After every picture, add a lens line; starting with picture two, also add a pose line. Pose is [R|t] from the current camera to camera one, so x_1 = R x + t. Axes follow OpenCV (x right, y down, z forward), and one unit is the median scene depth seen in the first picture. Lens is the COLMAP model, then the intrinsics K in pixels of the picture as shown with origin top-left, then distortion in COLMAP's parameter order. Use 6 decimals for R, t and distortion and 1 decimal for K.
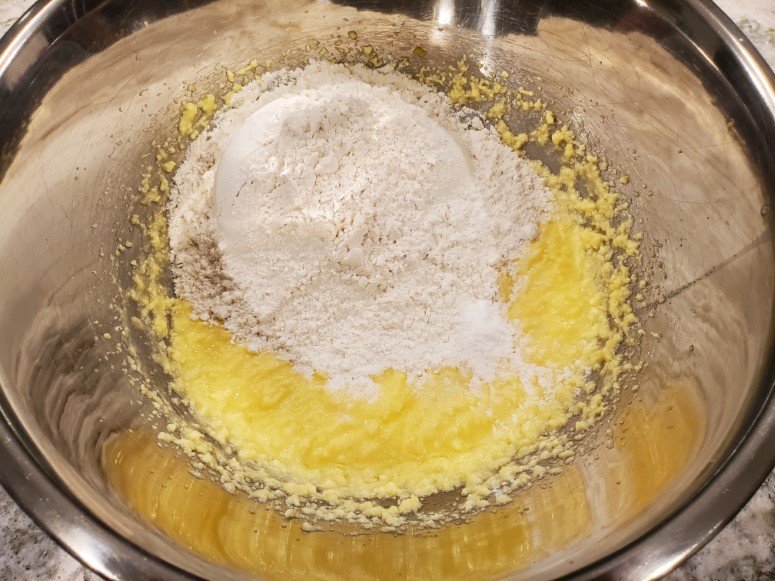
lens RADIAL K [[586.5, 0, 385.6], [0, 586.5, 290.0], [0, 0, 1]] dist [0.004926, -0.001392]
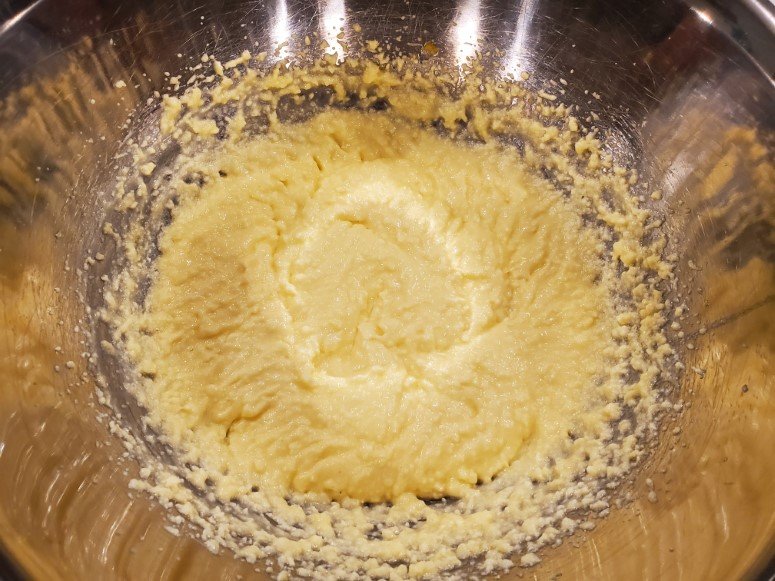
lens RADIAL K [[586.5, 0, 389.5], [0, 586.5, 290.9], [0, 0, 1]] dist [0.004926, -0.001392]
pose [[0.999211, 0.014533, 0.036960, -0.039623], [-0.014330, 0.999881, -0.005741, -0.029590], [-0.037039, 0.005207, 0.999300, 0.115830]]
